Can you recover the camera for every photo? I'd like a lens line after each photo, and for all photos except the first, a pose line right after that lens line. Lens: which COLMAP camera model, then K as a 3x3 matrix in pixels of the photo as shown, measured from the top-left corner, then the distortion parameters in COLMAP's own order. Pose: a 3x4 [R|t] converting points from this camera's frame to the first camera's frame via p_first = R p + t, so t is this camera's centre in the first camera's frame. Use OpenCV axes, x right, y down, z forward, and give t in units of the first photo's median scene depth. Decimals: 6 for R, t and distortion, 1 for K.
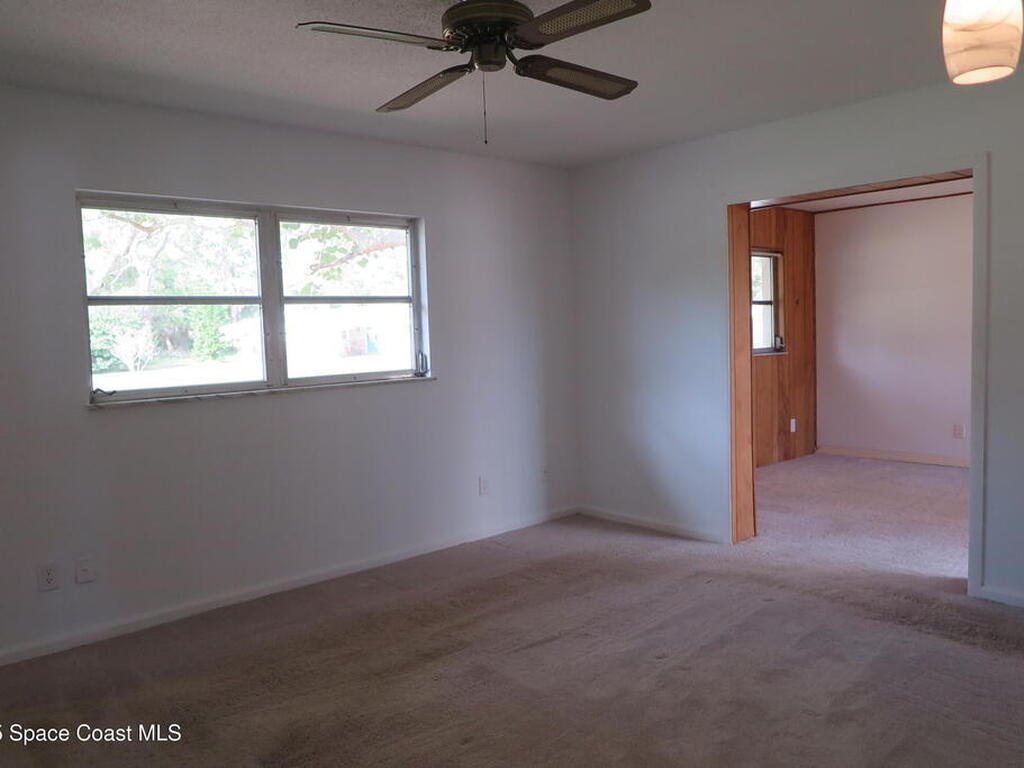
lens RADIAL K [[798.0, 0, 512.0], [0, 798.0, 384.0], [0, 0, 1]] dist [0.003146, 0.004500]
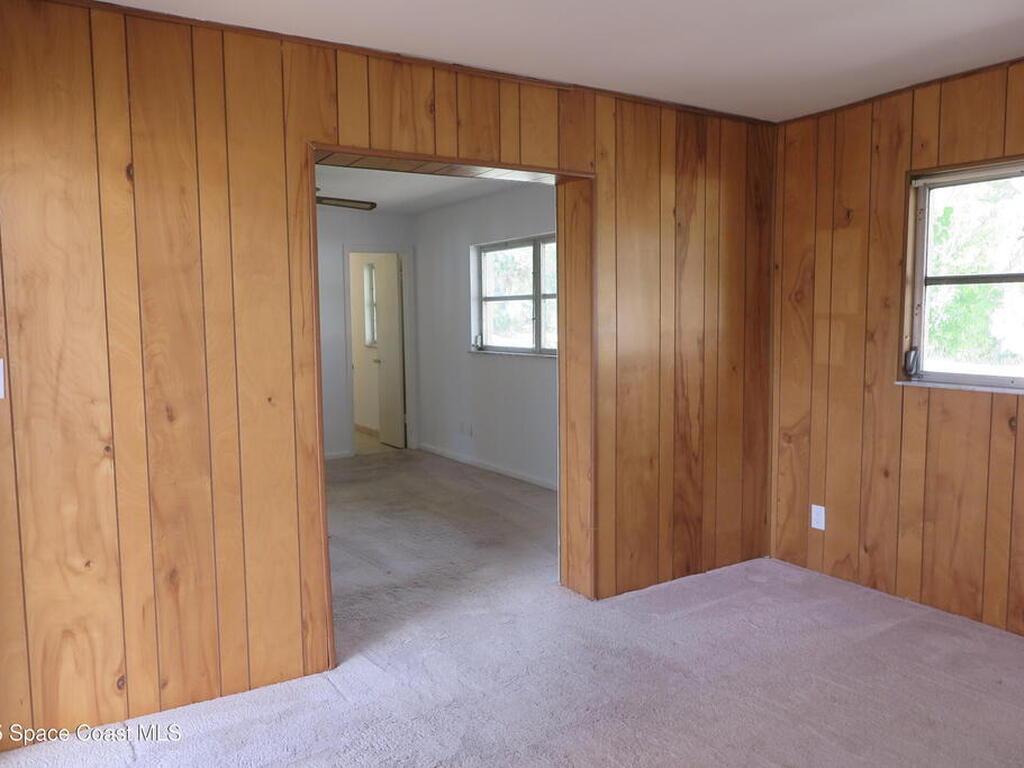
lens RADIAL K [[798.0, 0, 512.0], [0, 798.0, 384.0], [0, 0, 1]] dist [0.003146, 0.004500]
pose [[-0.205091, 0.118081, -0.971594, 1.233998], [-0.057495, 0.989528, 0.132397, -0.139418], [0.977053, 0.083015, -0.196154, 1.270705]]
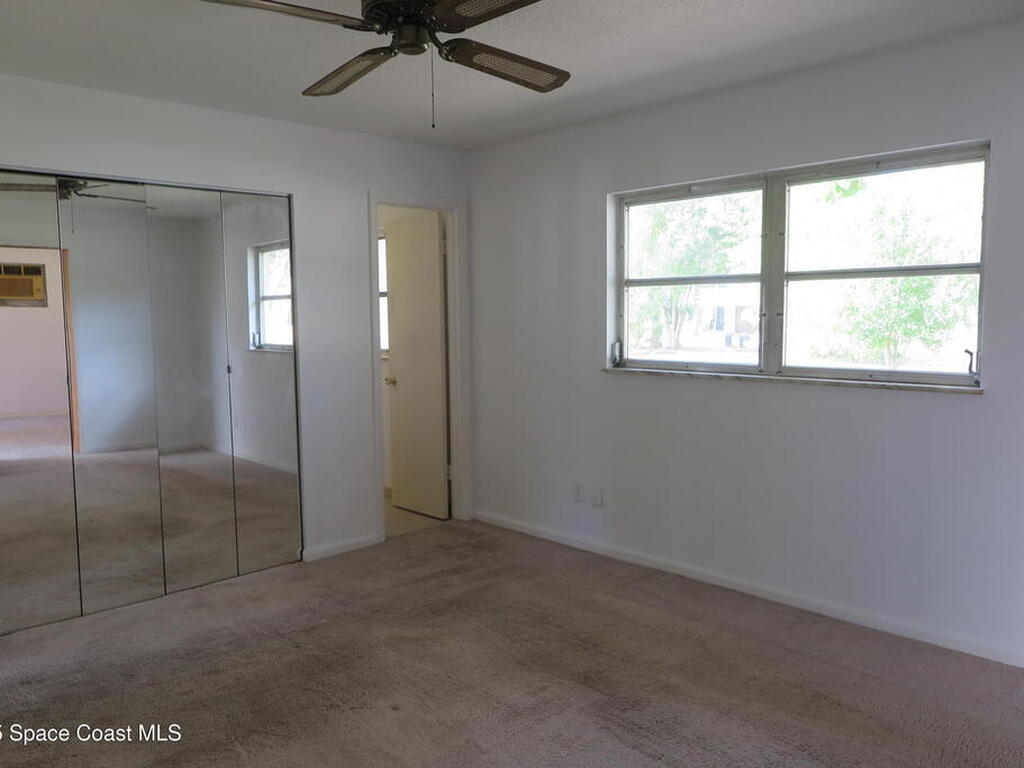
lens RADIAL K [[798.0, 0, 512.0], [0, 798.0, 384.0], [0, 0, 1]] dist [0.003146, 0.004500]
pose [[0.009044, 0.124083, -0.992231, 0.604691], [-0.066209, 0.990168, 0.123221, -0.077095], [0.997765, 0.064580, 0.017170, 0.699377]]
